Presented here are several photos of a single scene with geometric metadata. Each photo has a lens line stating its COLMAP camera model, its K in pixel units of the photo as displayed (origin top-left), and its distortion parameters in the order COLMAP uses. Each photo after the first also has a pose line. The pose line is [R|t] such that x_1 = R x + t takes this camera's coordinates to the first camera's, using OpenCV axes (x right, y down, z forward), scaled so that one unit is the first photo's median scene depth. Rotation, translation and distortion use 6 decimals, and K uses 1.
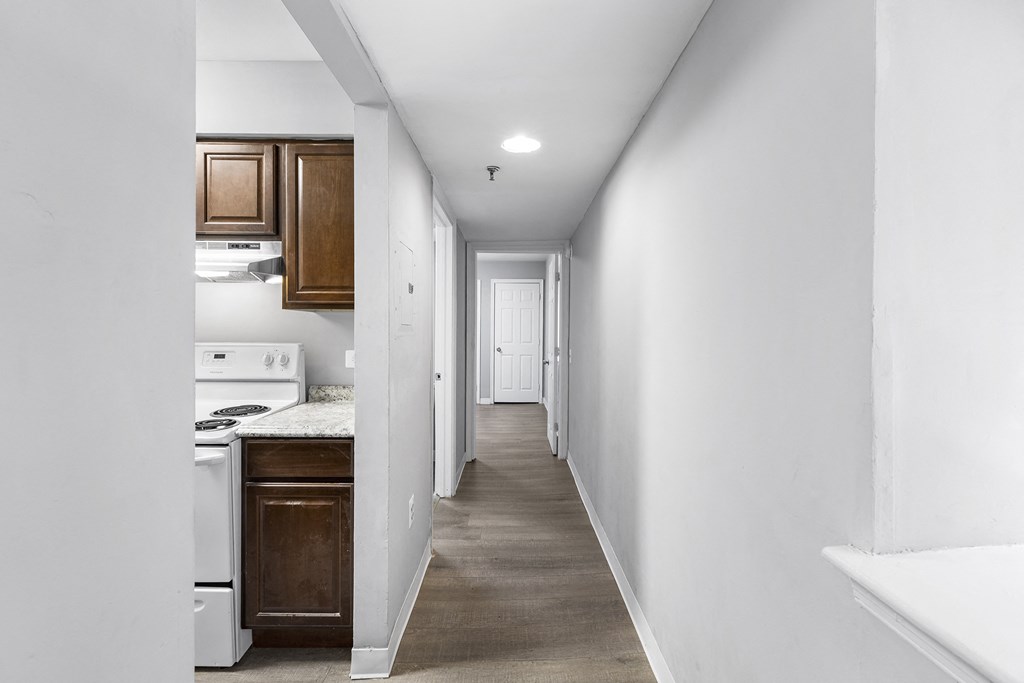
lens RADIAL K [[457.9, 0, 514.3], [0, 457.9, 334.5], [0, 0, 1]] dist [0.005510, -0.000666]
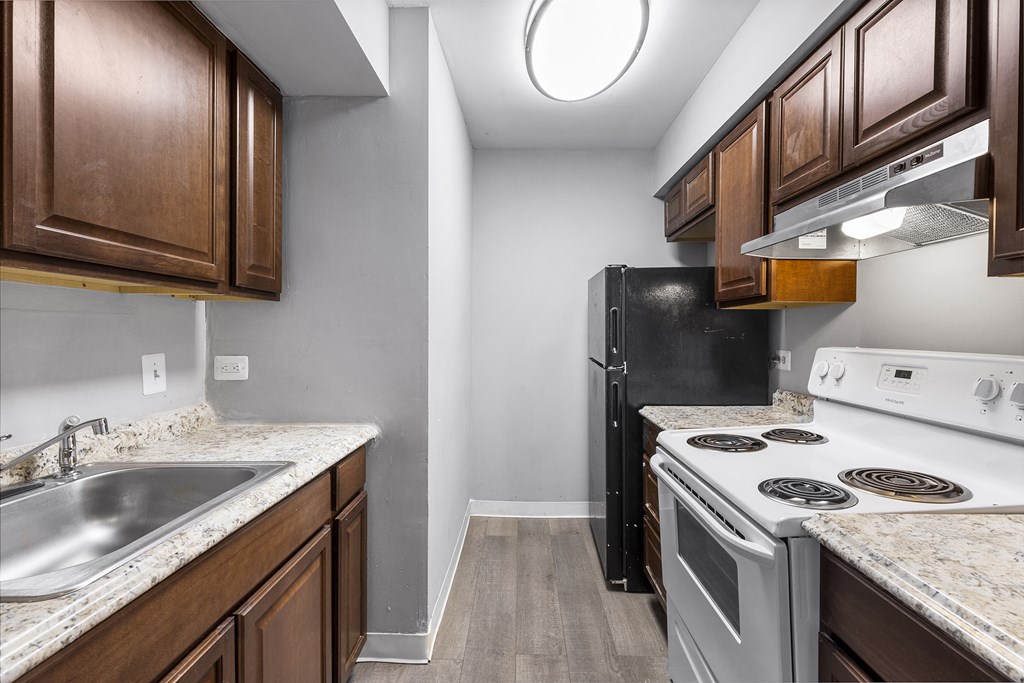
lens RADIAL K [[457.9, 0, 528.3], [0, 457.9, 334.3], [0, 0, 1]] dist [0.005510, -0.000666]
pose [[-0.002759, 0.002513, -0.999993, -0.075521], [-0.013562, 0.999905, 0.002550, 0.002928], [0.999904, 0.013569, -0.002724, 0.562114]]
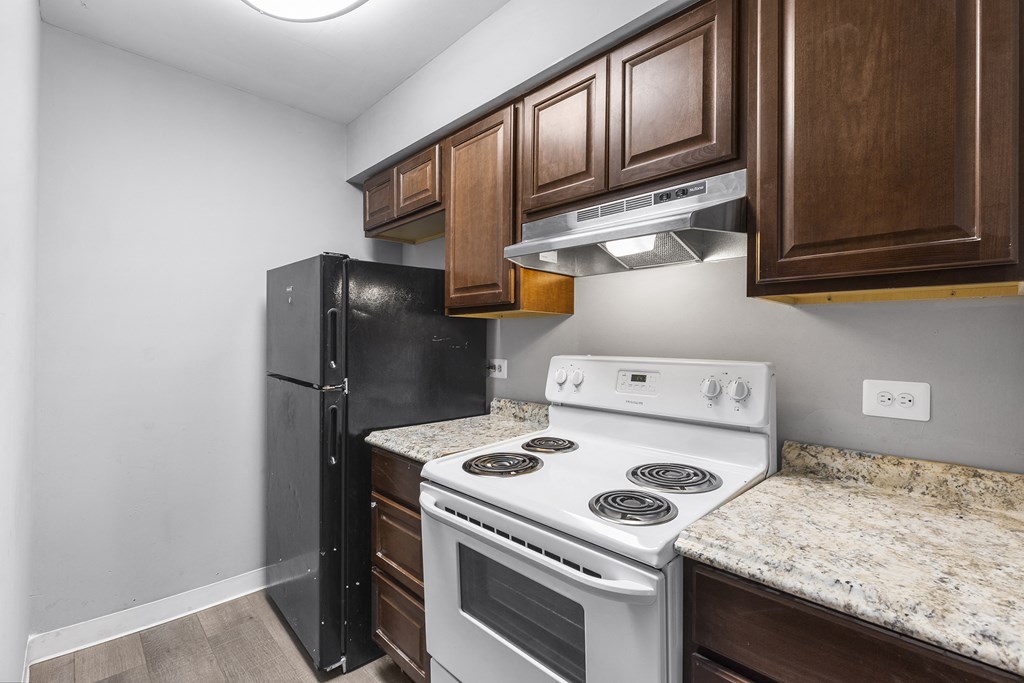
lens RADIAL K [[457.9, 0, 518.1], [0, 457.9, 340.2], [0, 0, 1]] dist [0.005510, -0.000666]
pose [[0.694522, -0.001345, -0.719470, -0.304173], [-0.012451, 0.999826, -0.013889, 0.004487], [0.719364, 0.018605, 0.694384, 0.440303]]
